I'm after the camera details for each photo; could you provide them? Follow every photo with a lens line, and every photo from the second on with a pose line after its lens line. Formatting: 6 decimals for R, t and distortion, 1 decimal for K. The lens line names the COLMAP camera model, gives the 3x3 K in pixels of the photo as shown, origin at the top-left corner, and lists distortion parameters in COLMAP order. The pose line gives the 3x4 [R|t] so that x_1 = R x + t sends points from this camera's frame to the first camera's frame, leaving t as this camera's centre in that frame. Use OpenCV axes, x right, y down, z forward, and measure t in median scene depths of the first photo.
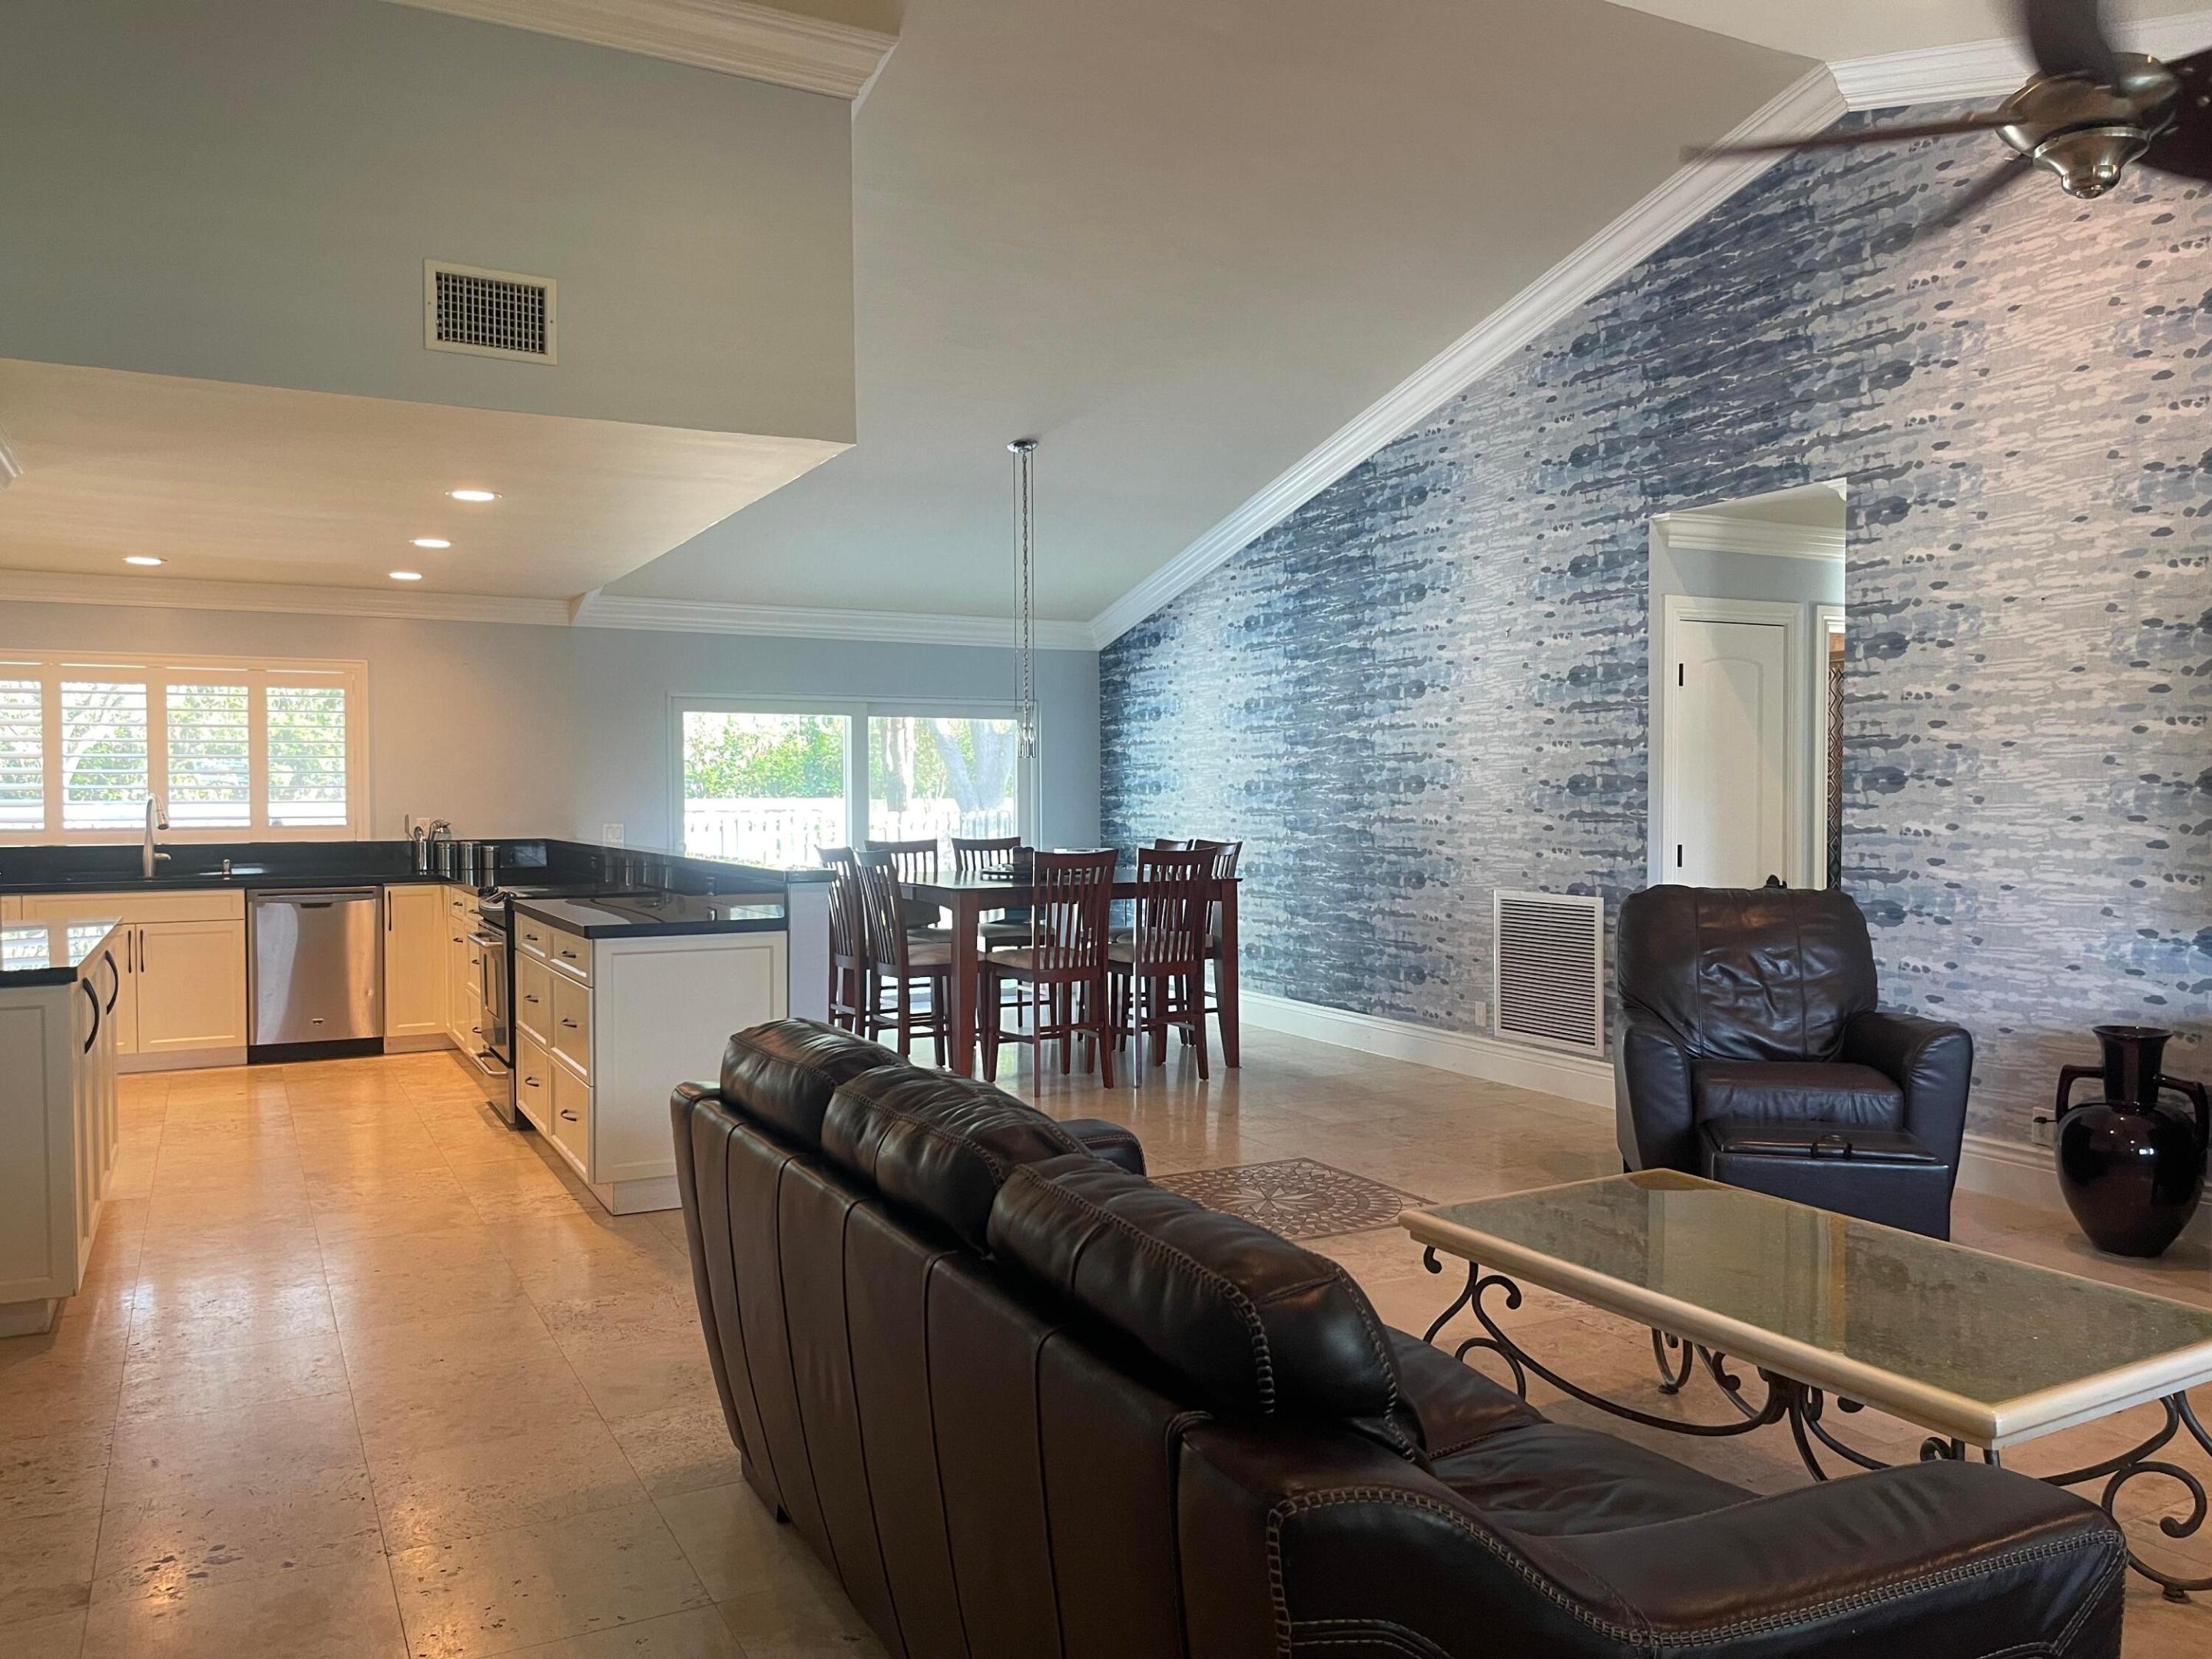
lens RADIAL K [[1618.5, 0, 1106.0], [0, 1618.5, 829.5], [0, 0, 1]] dist [0.000626, -0.073029]
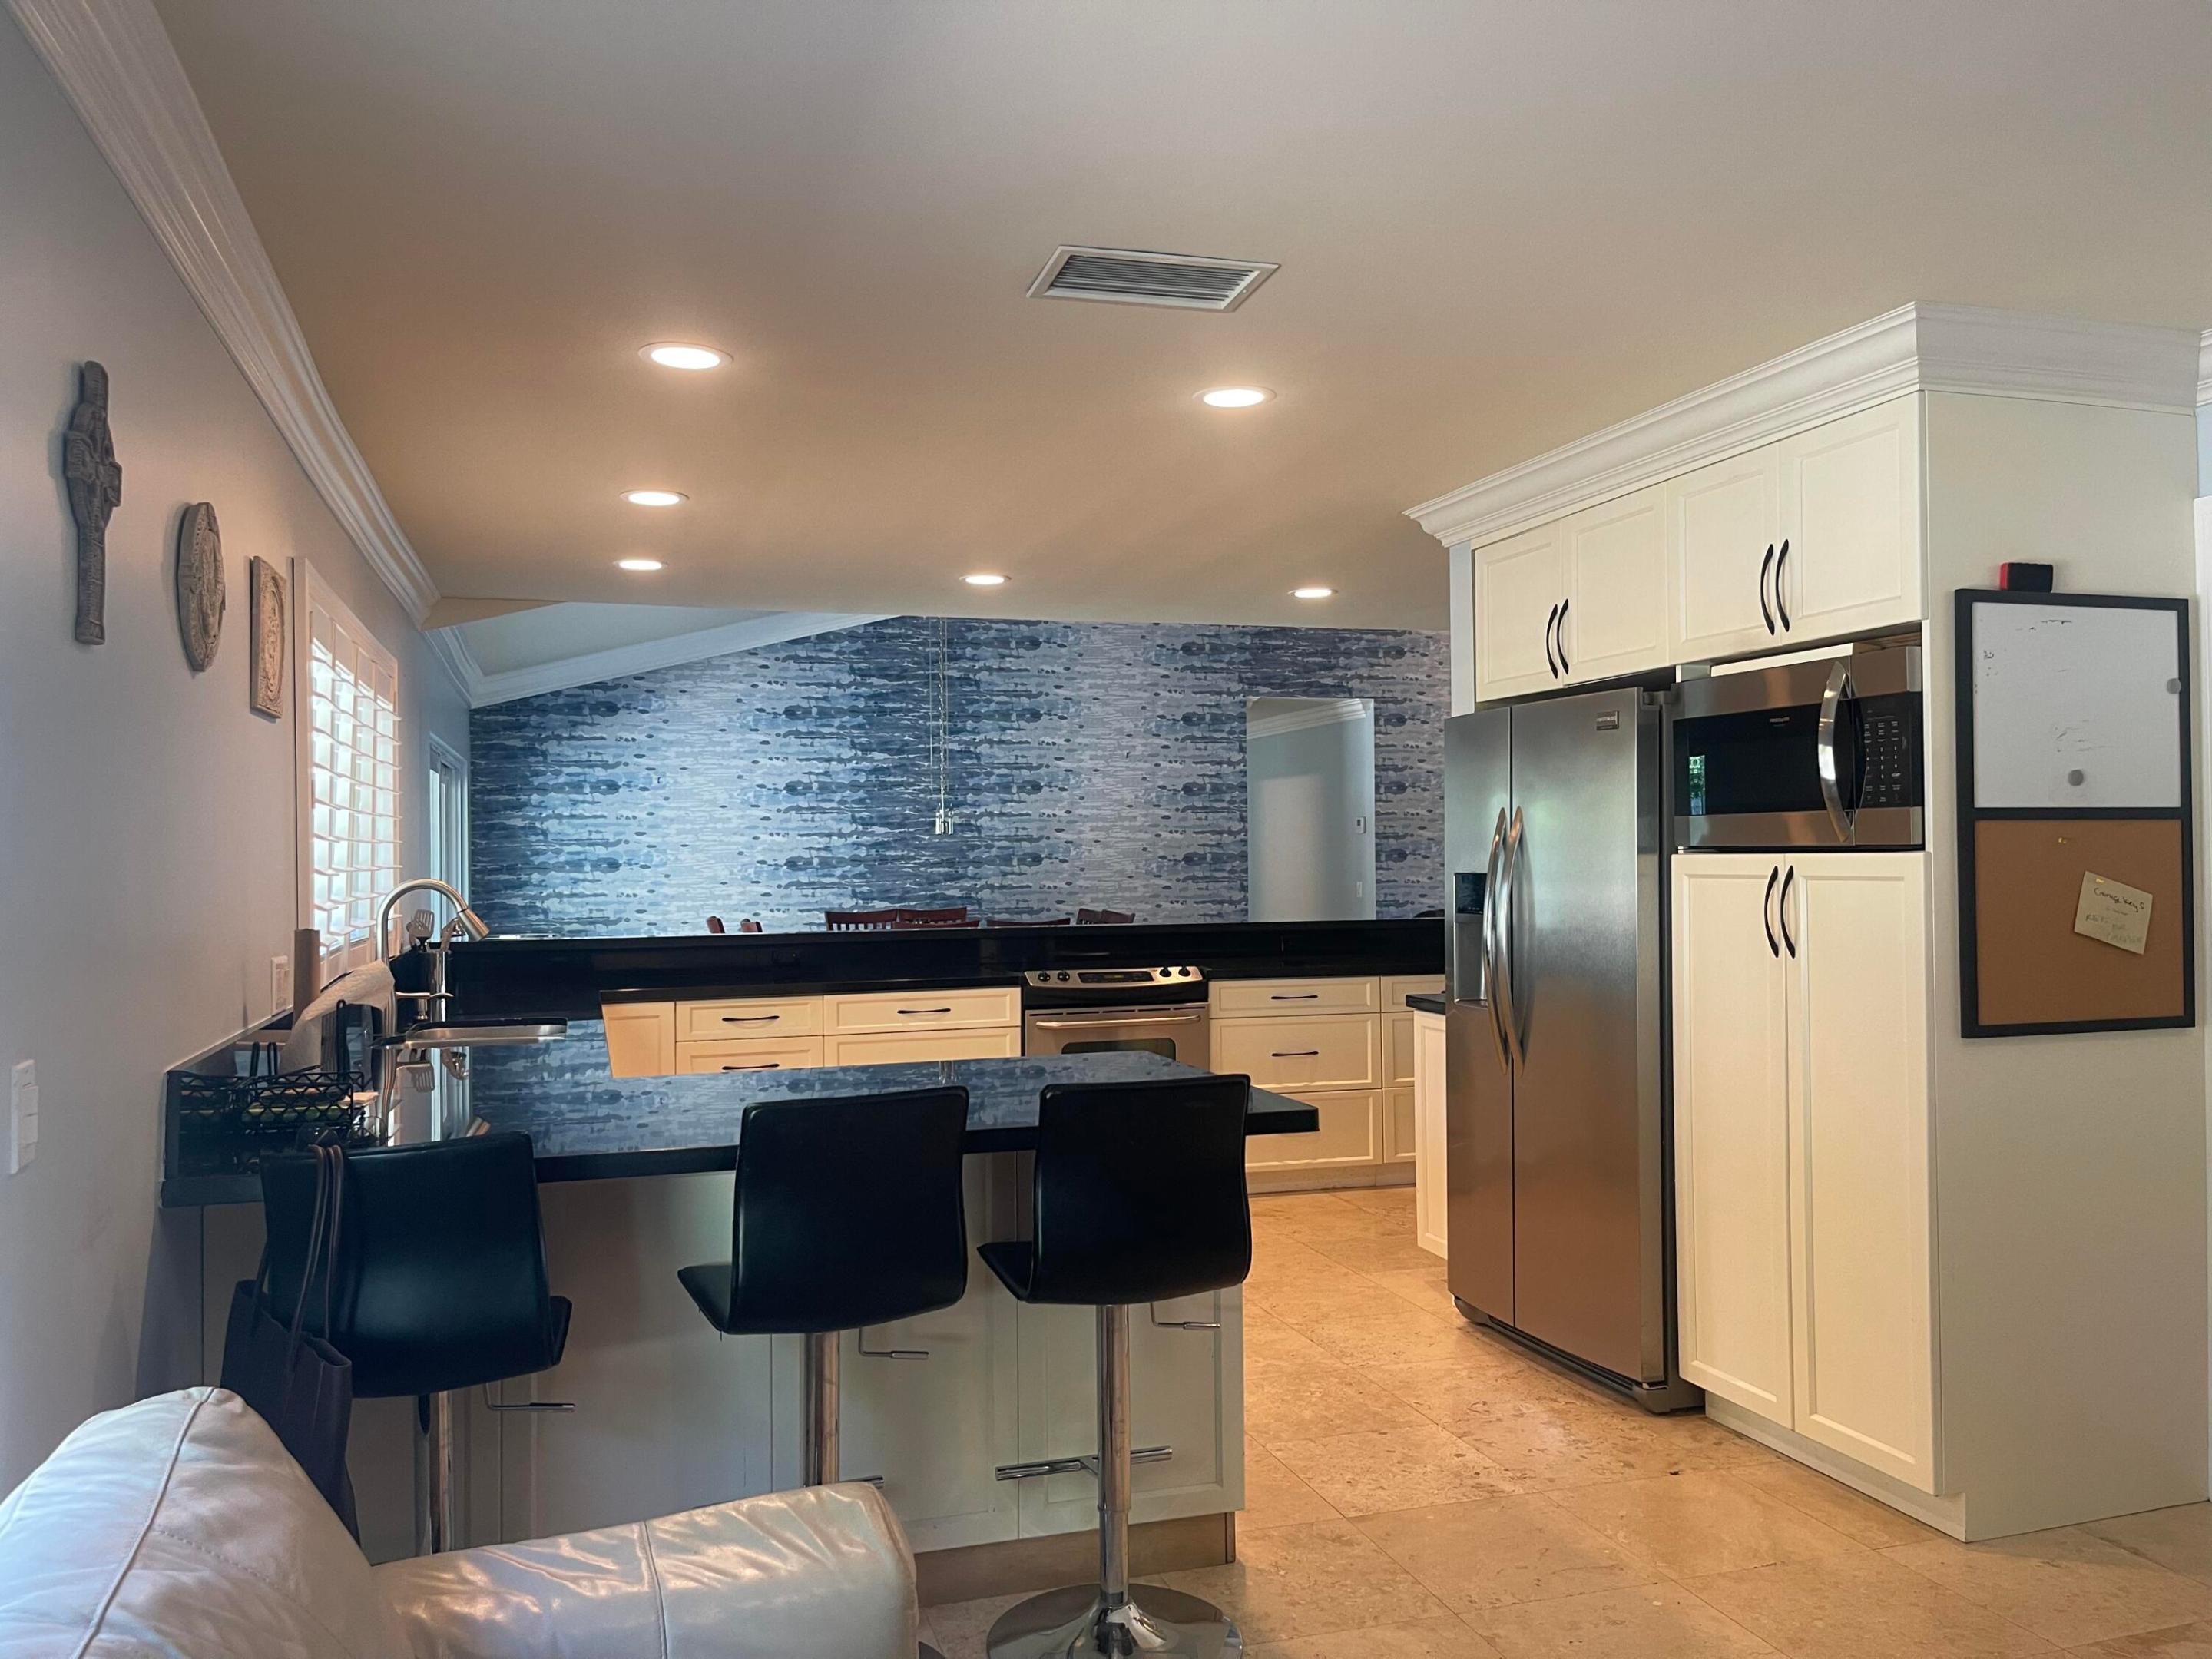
lens RADIAL K [[1697.7, 0, 1106.0], [0, 1697.7, 829.5], [0, 0, 1]] dist [0.072976, -0.080947]
pose [[0.191642, 0.016654, 0.981324, -1.113170], [0.031593, 0.999233, -0.023128, -0.017472], [-0.980956, 0.035435, 0.190968, 0.647331]]
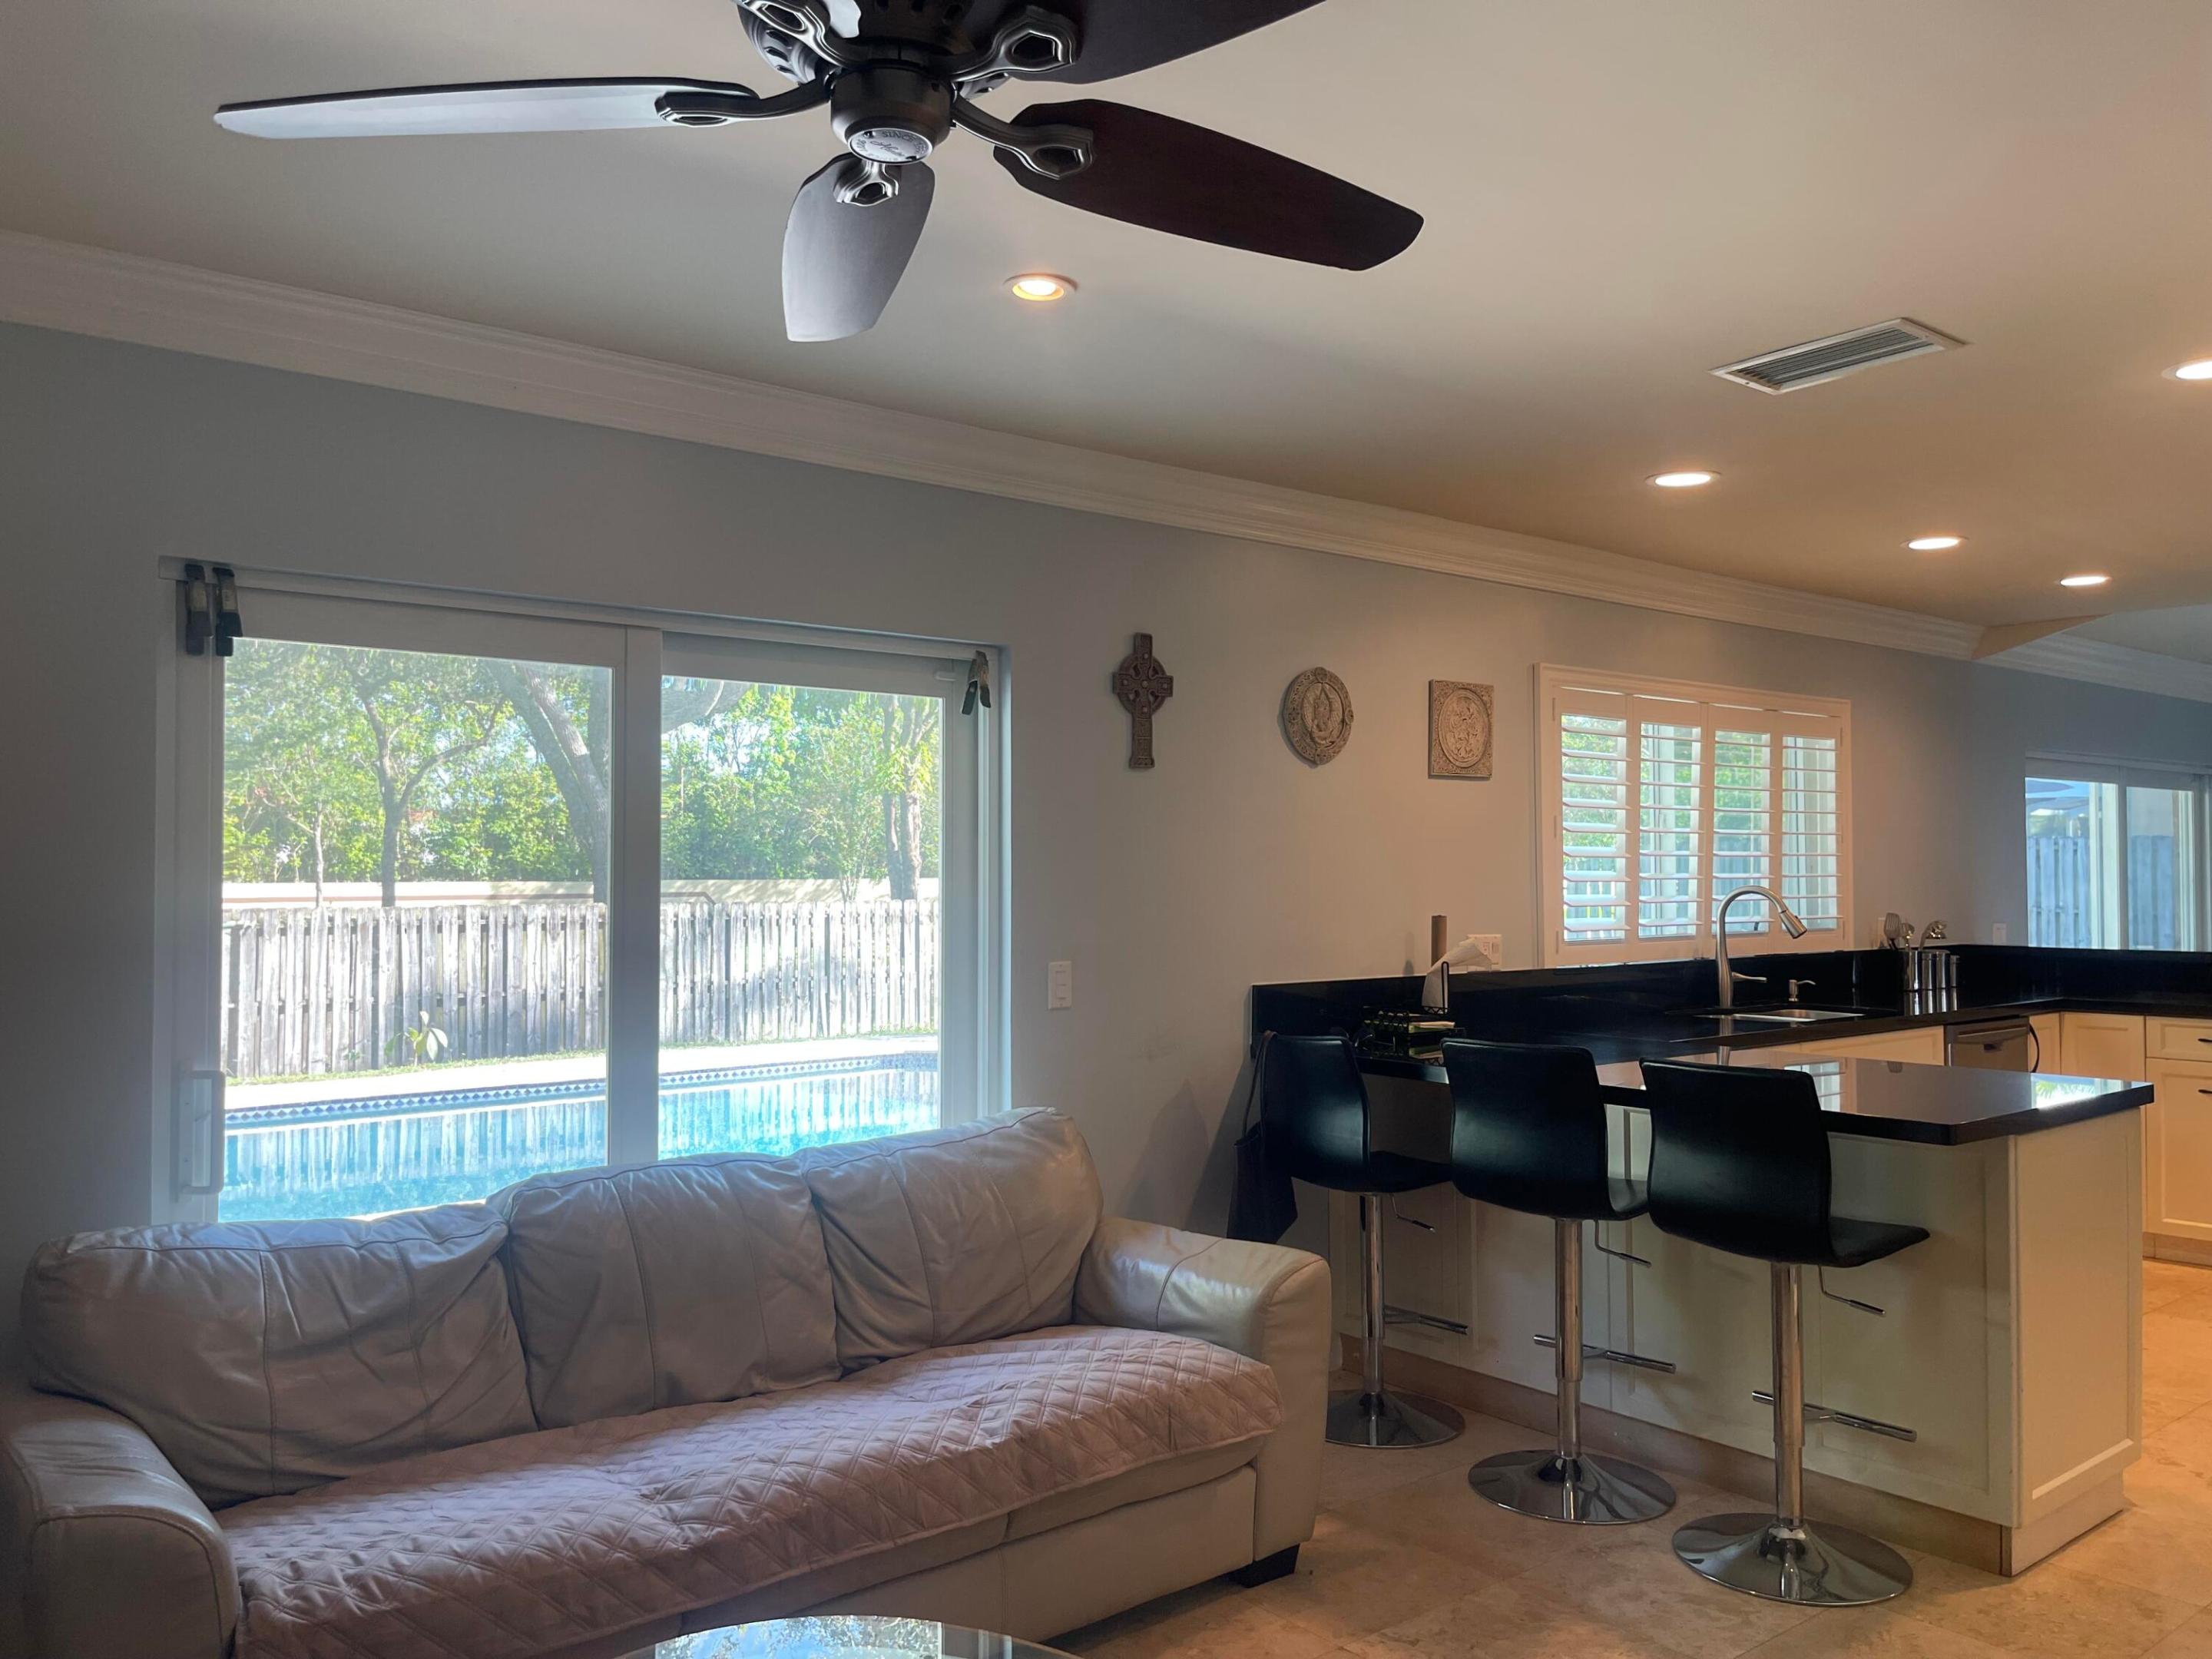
lens RADIAL K [[1697.7, 0, 1106.0], [0, 1697.7, 829.5], [0, 0, 1]] dist [0.072976, -0.080947]
pose [[0.980204, 0.005653, 0.197910, -1.000431], [0.003672, 0.998902, -0.046715, -0.012703], [-0.197956, 0.046517, 0.979106, 0.333589]]
